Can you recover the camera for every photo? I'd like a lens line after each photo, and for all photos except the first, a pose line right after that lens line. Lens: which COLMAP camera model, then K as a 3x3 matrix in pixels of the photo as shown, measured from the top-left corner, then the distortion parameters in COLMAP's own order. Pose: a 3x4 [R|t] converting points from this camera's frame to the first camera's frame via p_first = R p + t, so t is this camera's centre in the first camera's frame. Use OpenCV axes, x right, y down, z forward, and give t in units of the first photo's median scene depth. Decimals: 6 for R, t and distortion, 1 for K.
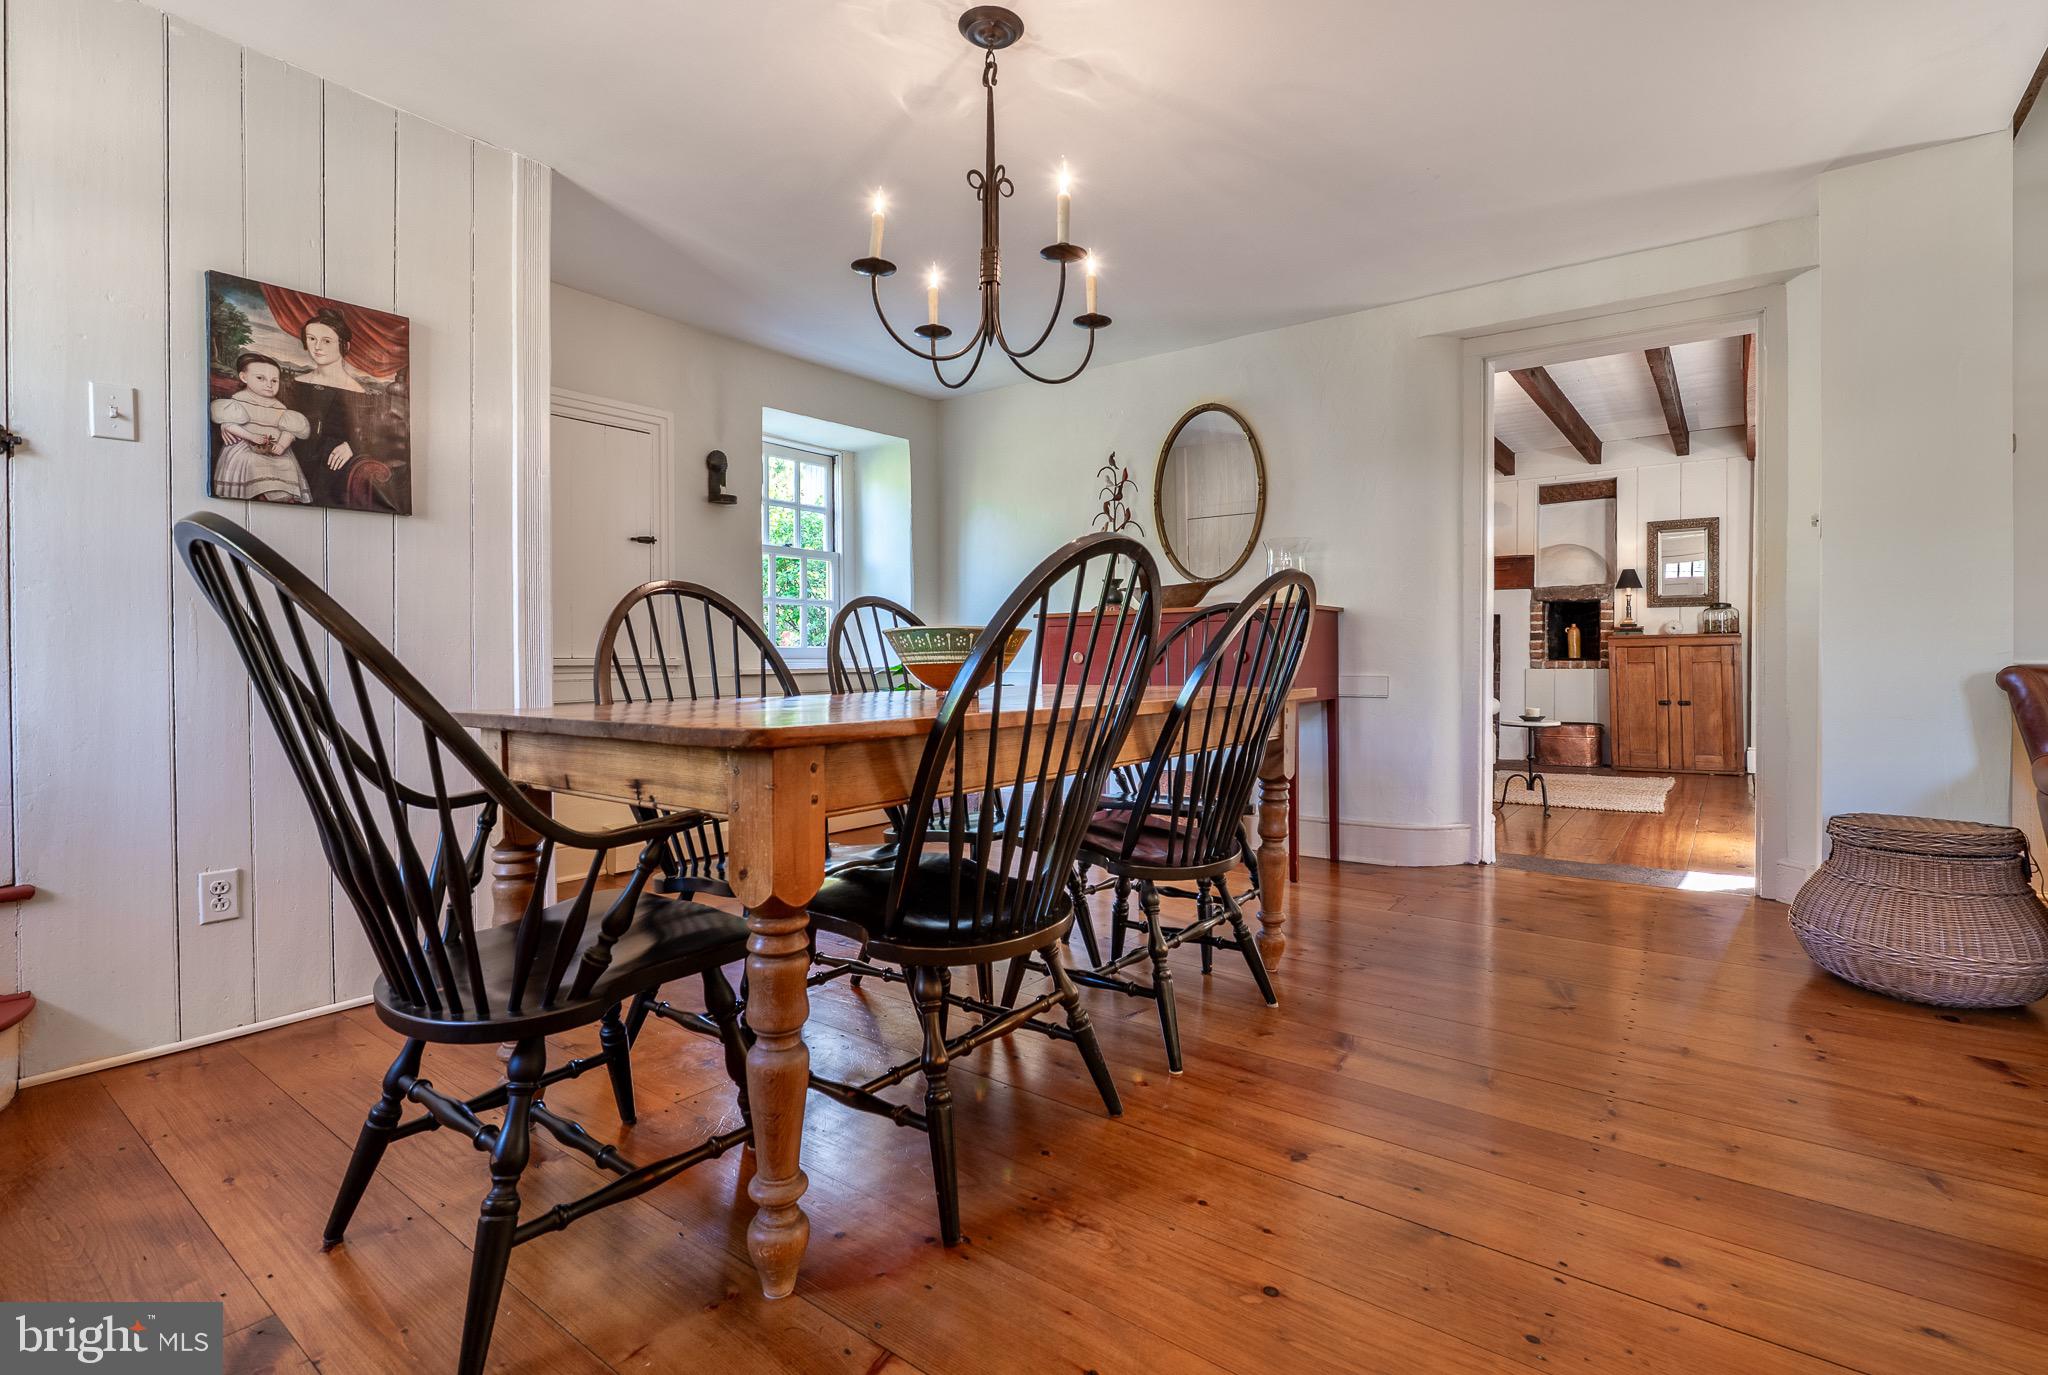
lens RADIAL K [[935.5, 0, 1032.2], [0, 935.5, 663.9], [0, 0, 1]] dist [-0.012540, -0.000278]
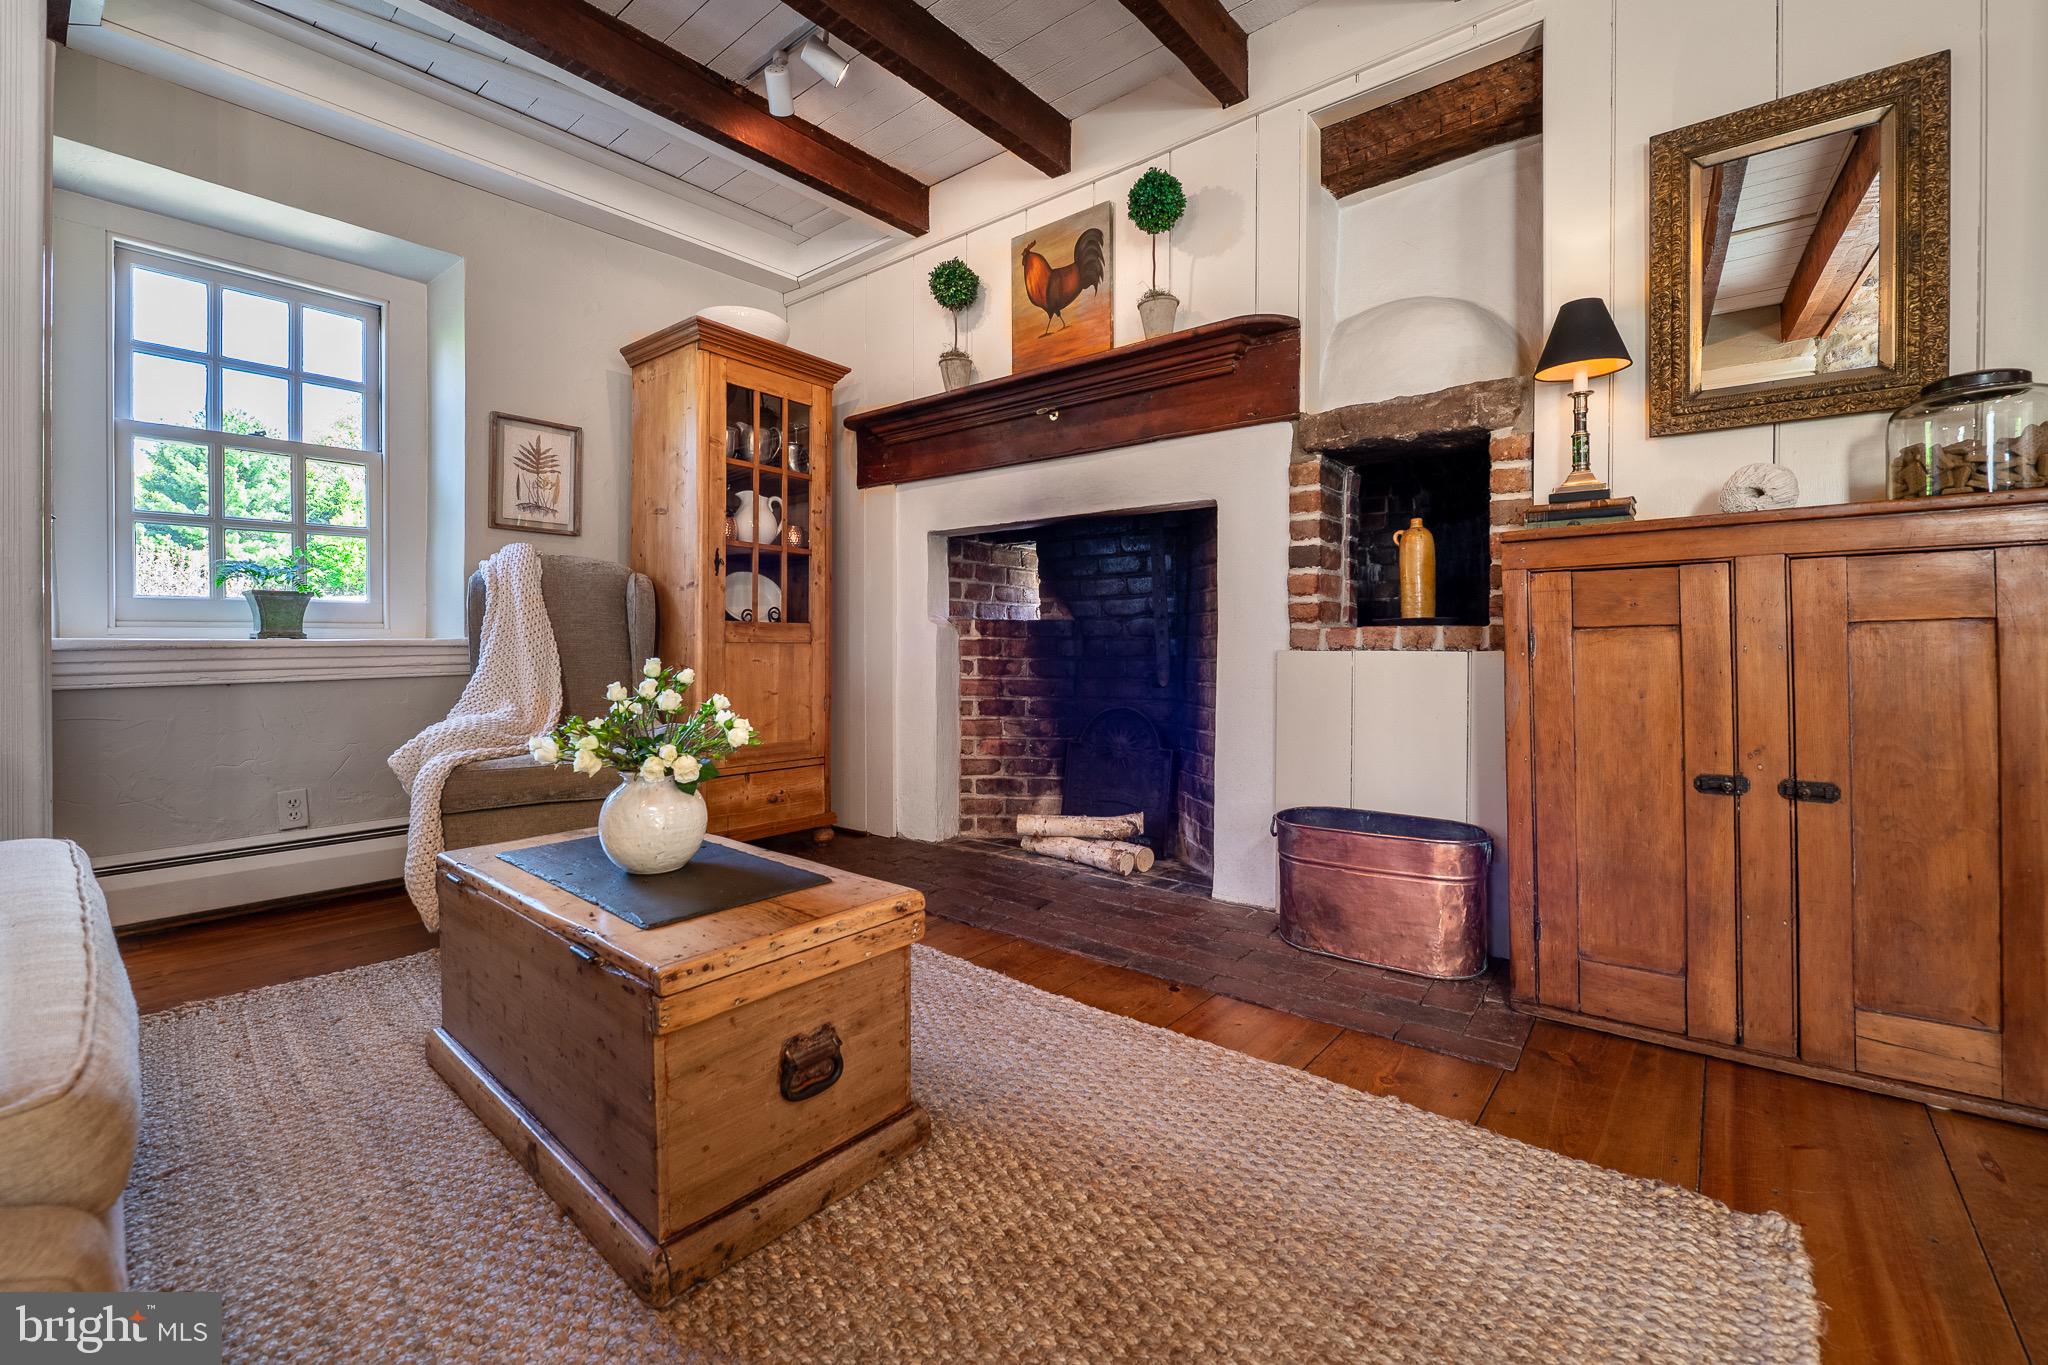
lens RADIAL K [[856.8, 0, 983.4], [0, 856.8, 657.4], [0, 0, 1]] dist [-0.008911, -0.001119]
pose [[0.998208, 0.004876, -0.059634, 0.470508], [-0.004409, 0.999959, 0.007961, 0.006107], [0.059671, -0.007684, 0.998189, 0.722408]]
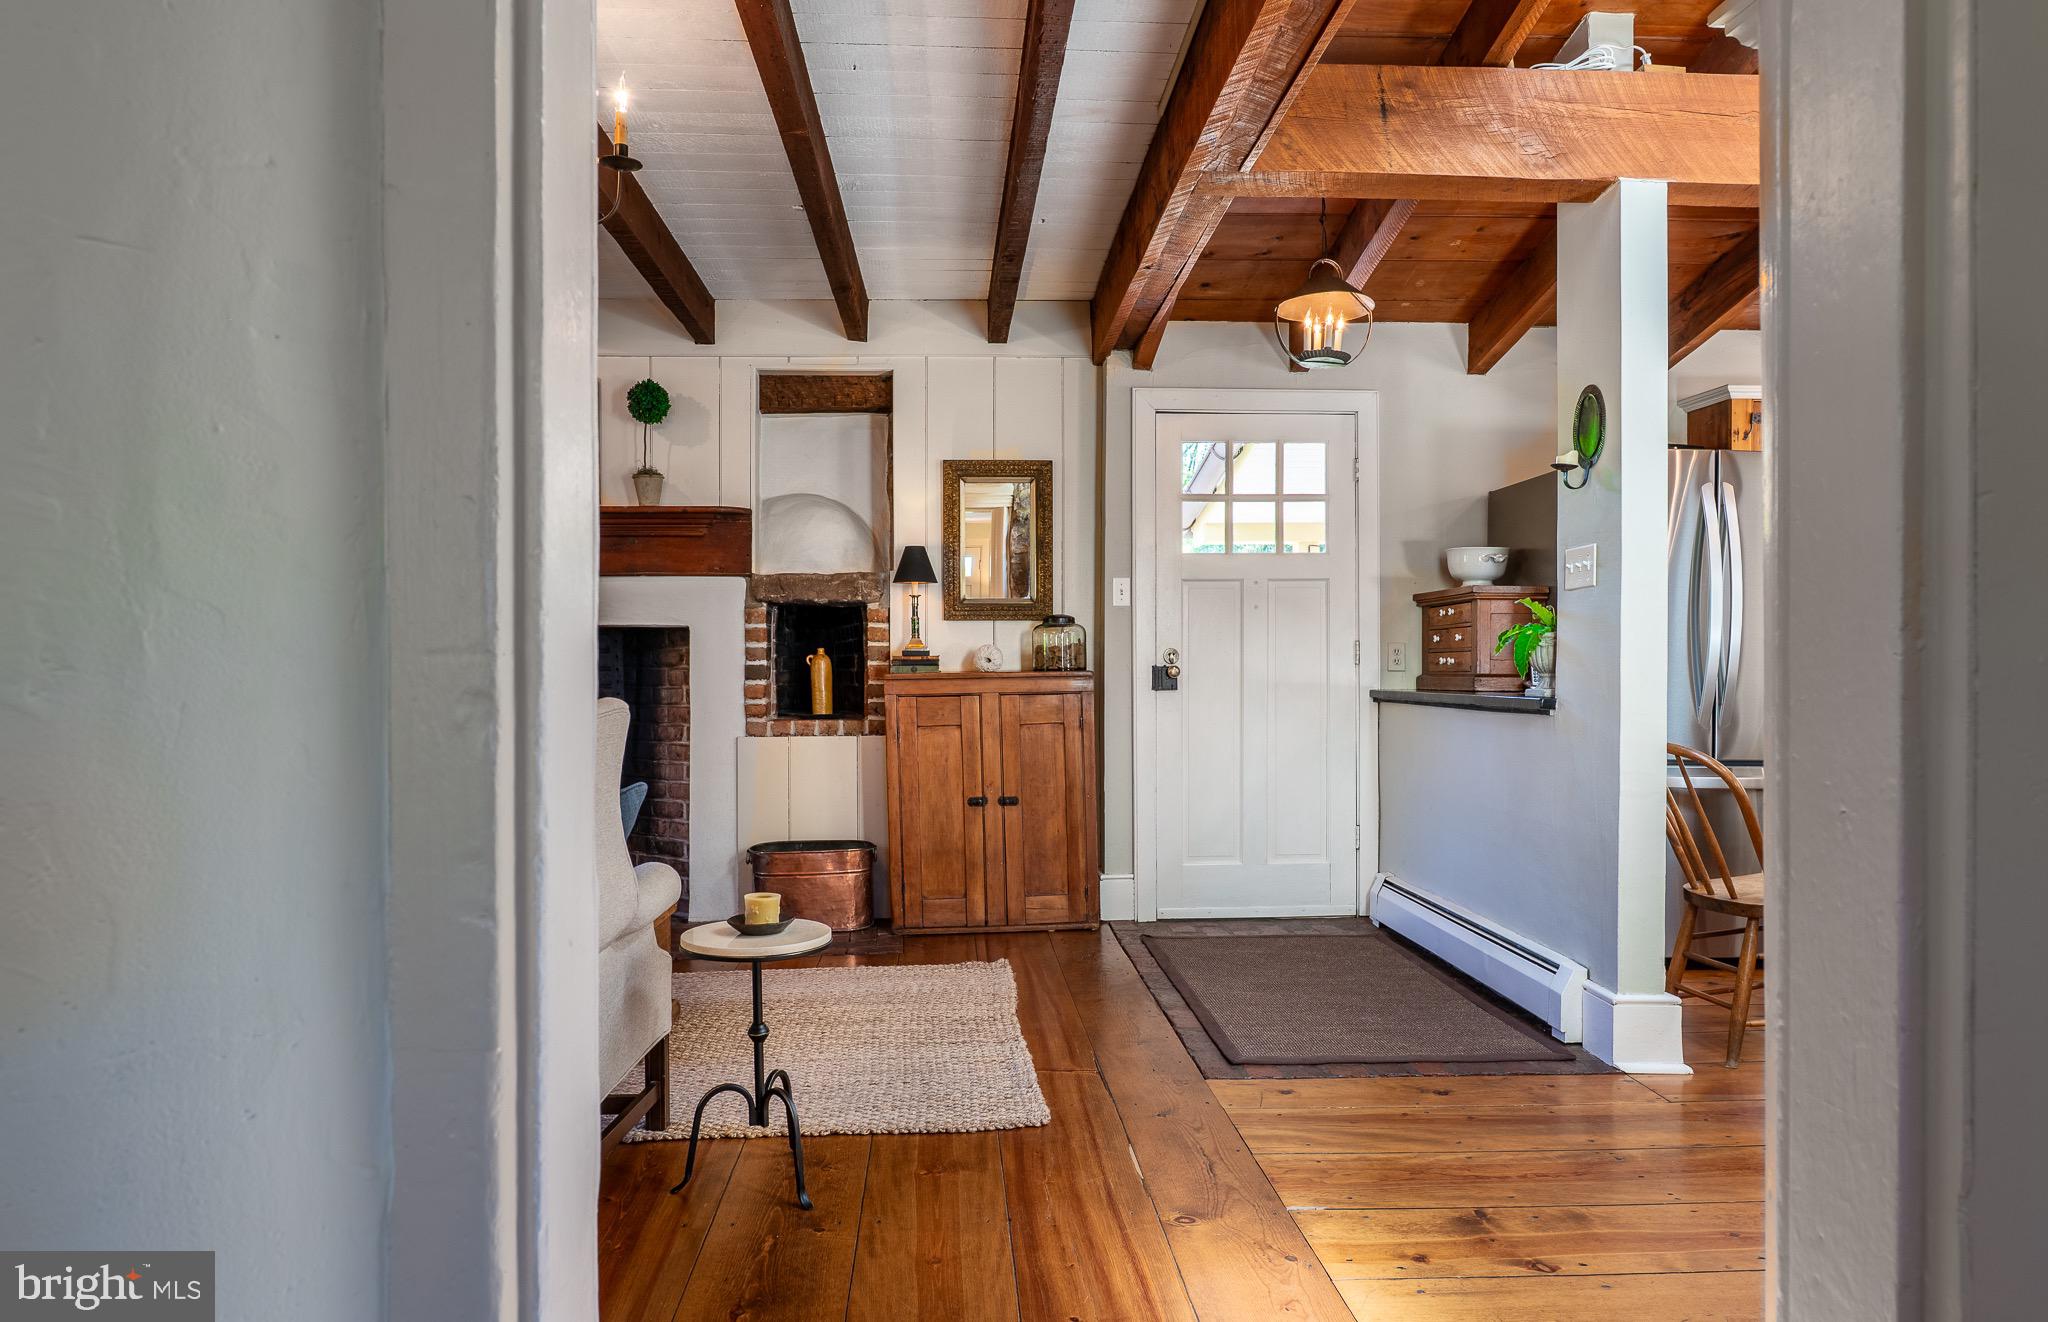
lens RADIAL K [[1279.0, 0, 1013.1], [0, 1279.0, 668.6], [0, 0, 1]] dist [-0.003983, 0.000012]
pose [[0.760861, 0.000319, 0.648915, 0.213260], [0.007298, 0.999932, -0.009049, -0.025657], [-0.648874, 0.011621, 0.760807, 0.412903]]
